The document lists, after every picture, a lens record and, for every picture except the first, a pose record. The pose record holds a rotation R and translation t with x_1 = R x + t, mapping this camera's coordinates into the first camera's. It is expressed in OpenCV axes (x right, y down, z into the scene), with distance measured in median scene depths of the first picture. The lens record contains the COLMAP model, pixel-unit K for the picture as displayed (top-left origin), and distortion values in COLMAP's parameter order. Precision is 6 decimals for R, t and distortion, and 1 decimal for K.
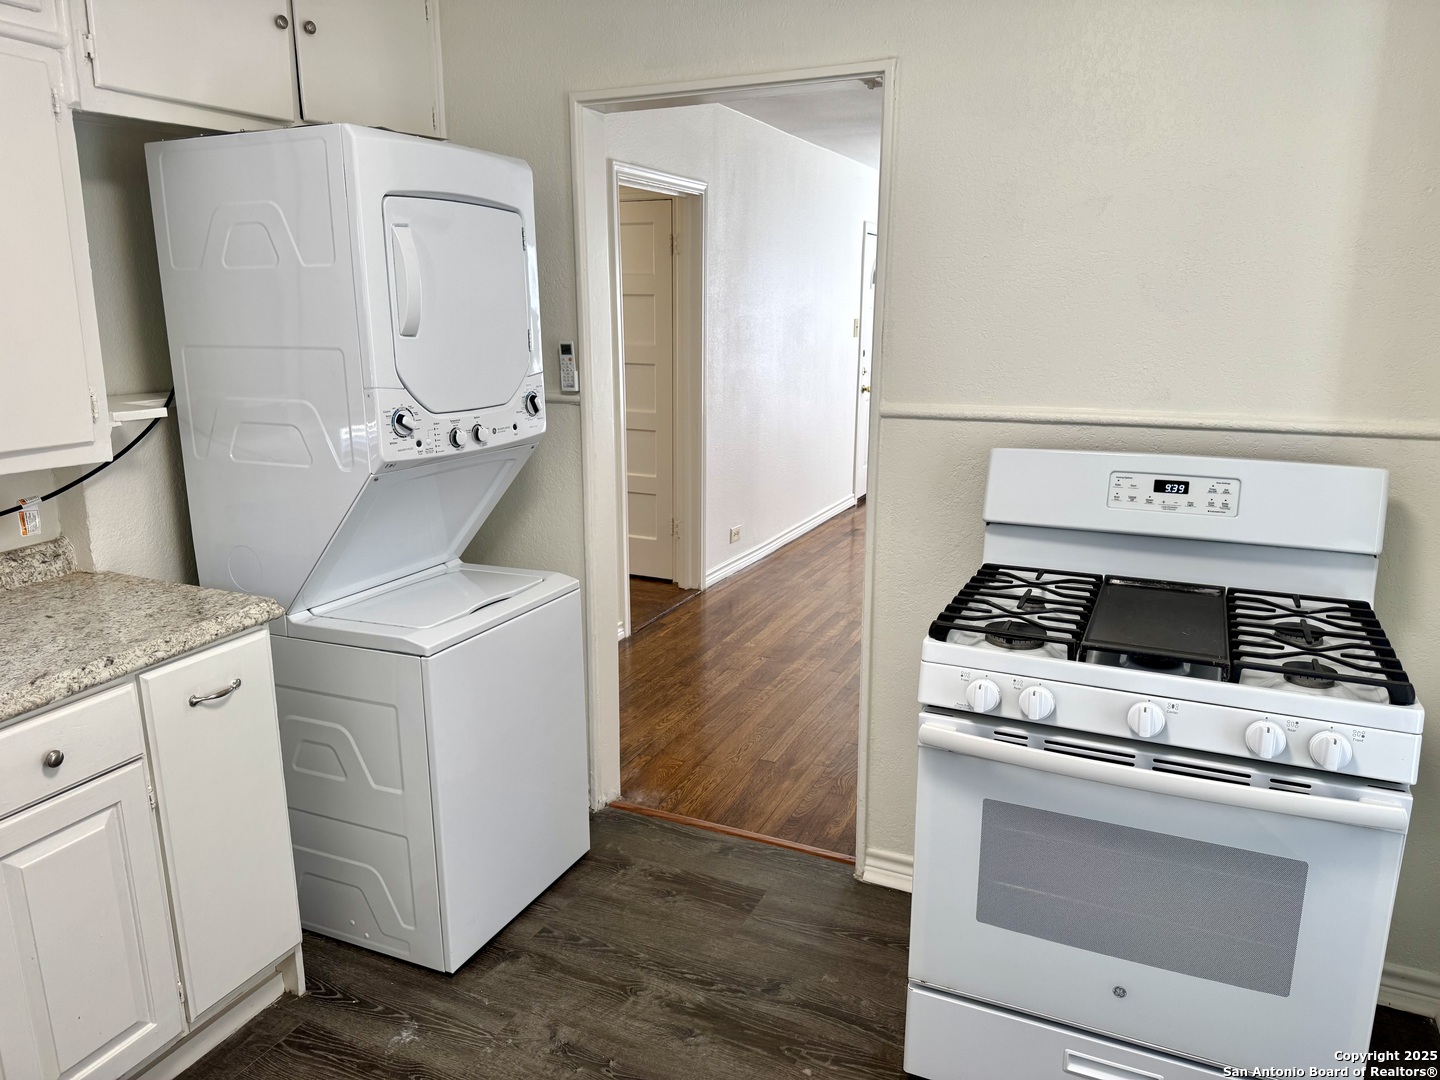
lens RADIAL K [[988.6, 0, 699.8], [0, 988.6, 533.7], [0, 0, 1]] dist [0.074742, -0.133653]
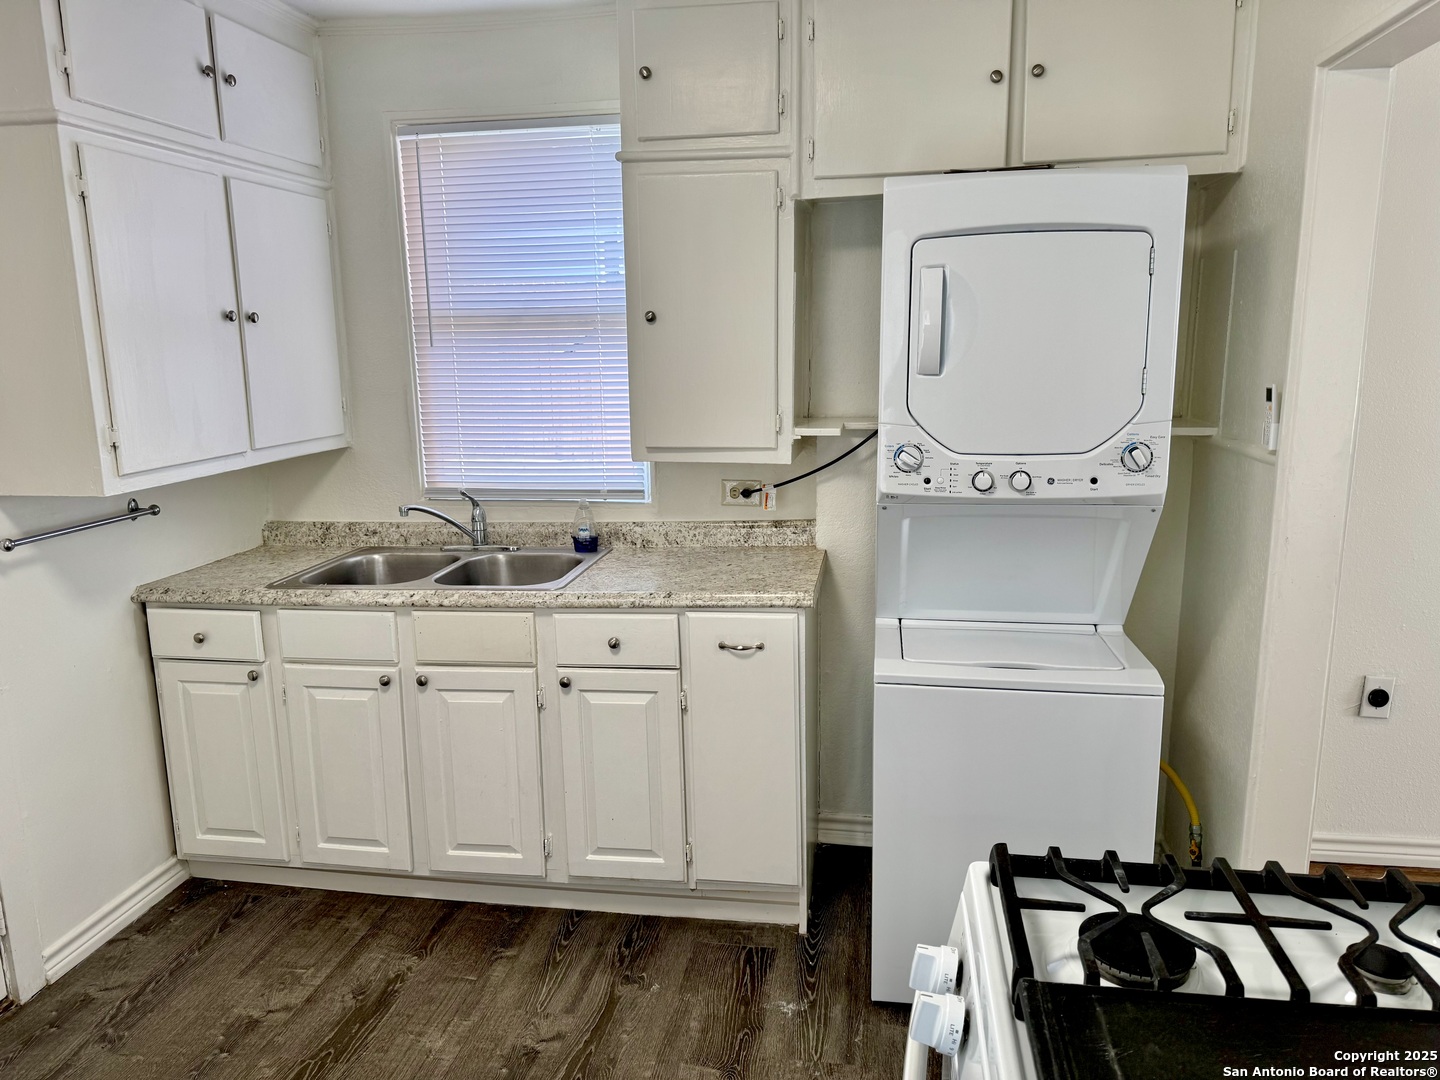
lens RADIAL K [[993.6, 0, 717.4], [0, 993.6, 526.6], [0, 0, 1]] dist [0.096441, -0.139834]
pose [[0.283347, 0.166957, -0.944373, 0.631102], [-0.195445, 0.974116, 0.113574, -0.119885], [0.938891, 0.152392, 0.308644, 0.495520]]
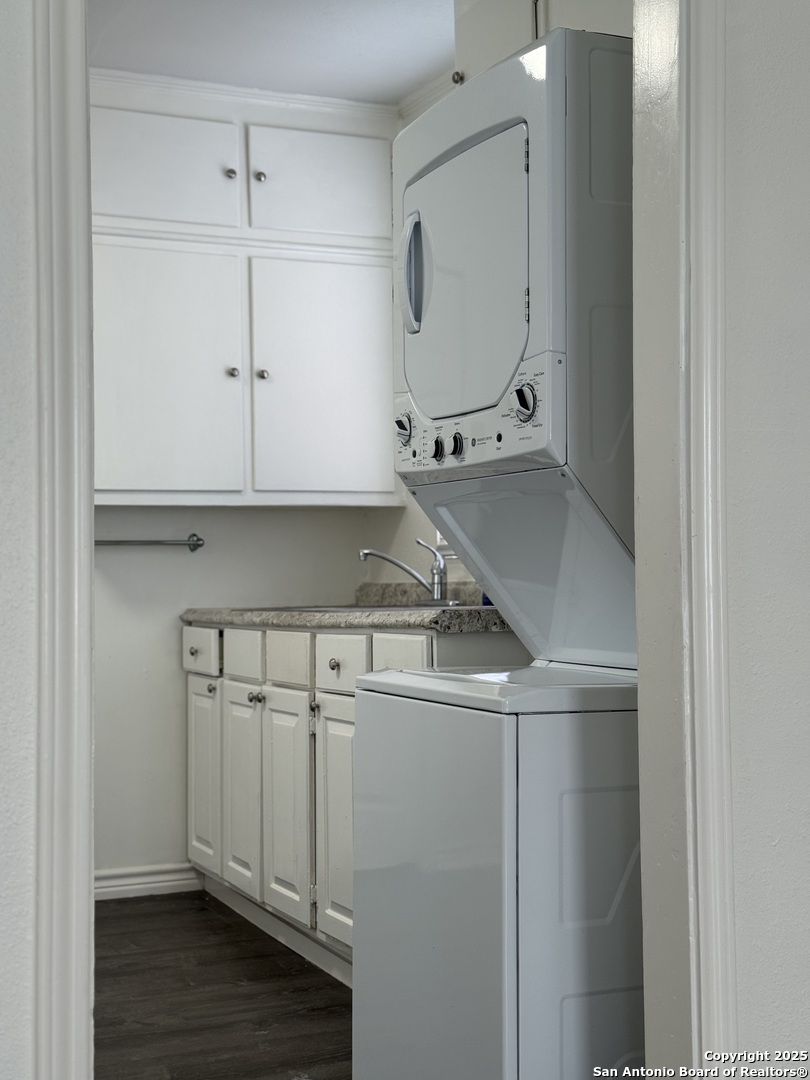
lens RADIAL K [[1507.1, 0, 405.0], [0, 1507.1, 540.0], [0, 0, 1]] dist [0.112265, 0.199309]
pose [[-0.638572, -0.016330, -0.769389, 0.747457], [-0.165486, 0.979299, 0.116563, -0.171169], [0.751559, 0.201757, -0.628056, 1.856277]]
